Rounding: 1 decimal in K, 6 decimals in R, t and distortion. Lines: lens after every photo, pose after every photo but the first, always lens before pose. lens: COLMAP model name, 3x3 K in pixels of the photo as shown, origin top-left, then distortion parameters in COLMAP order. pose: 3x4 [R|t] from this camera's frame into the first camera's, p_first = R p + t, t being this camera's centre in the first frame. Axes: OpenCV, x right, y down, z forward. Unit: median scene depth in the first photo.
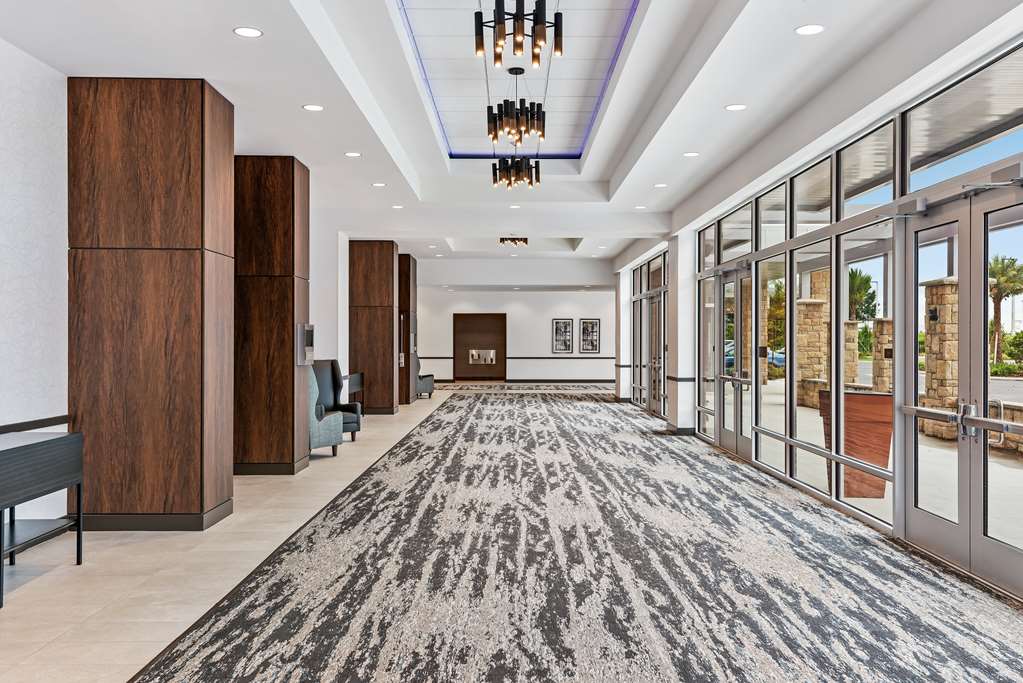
lens RADIAL K [[855.6, 0, 511.5], [0, 855.6, 341.5], [0, 0, 1]] dist [0.013563, 0.003653]
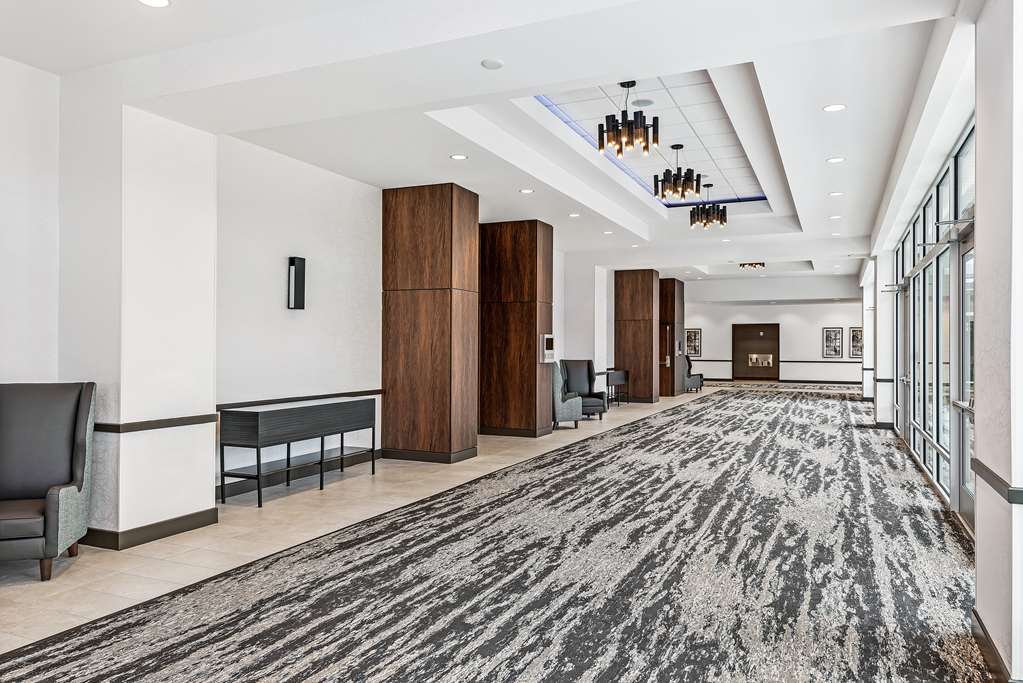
lens RADIAL K [[705.0, 0, 511.5], [0, 705.0, 341.5], [0, 0, 1]] dist [0.004602, 0.001301]
pose [[0.907796, -0.000996, -0.419411, 0.292012], [-0.002541, 0.999966, -0.007875, 0.001555], [0.419404, 0.008215, 0.907762, -0.148407]]
